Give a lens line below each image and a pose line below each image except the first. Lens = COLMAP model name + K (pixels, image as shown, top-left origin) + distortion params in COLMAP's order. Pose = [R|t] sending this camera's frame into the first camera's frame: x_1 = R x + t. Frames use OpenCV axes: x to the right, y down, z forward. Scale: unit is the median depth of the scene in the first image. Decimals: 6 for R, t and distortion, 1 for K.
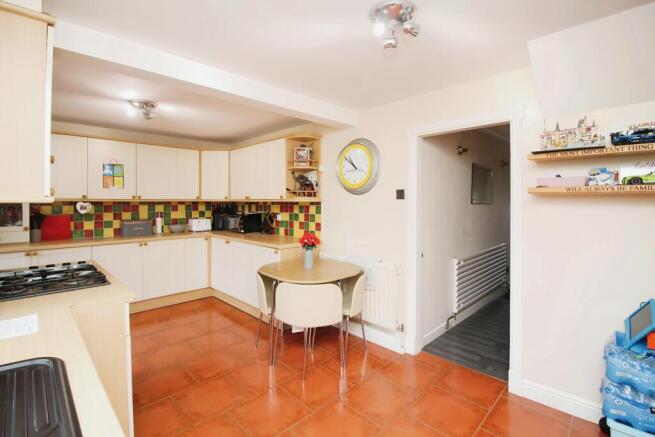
lens RADIAL K [[305.8, 0, 331.4], [0, 305.8, 200.7], [0, 0, 1]] dist [0.000194, -0.000004]
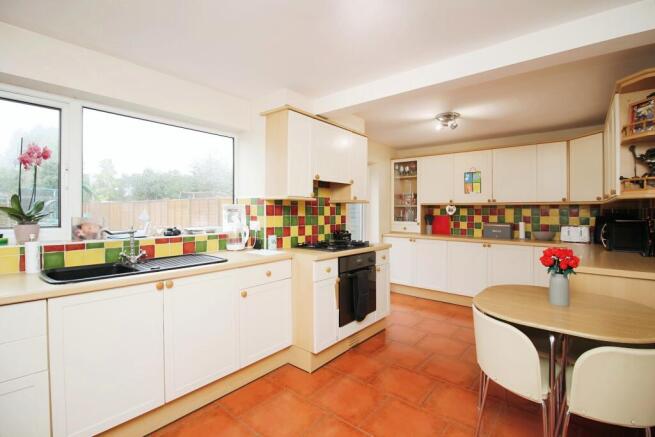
lens RADIAL K [[305.7, 0, 329.2], [0, 305.7, 212.3], [0, 0, 1]] dist [-0.000644, -0.000056]
pose [[0.098419, 0.006686, -0.995123, 0.328992], [-0.002106, 0.999977, 0.006510, 0.020961], [0.995143, 0.001455, 0.098430, 0.326105]]
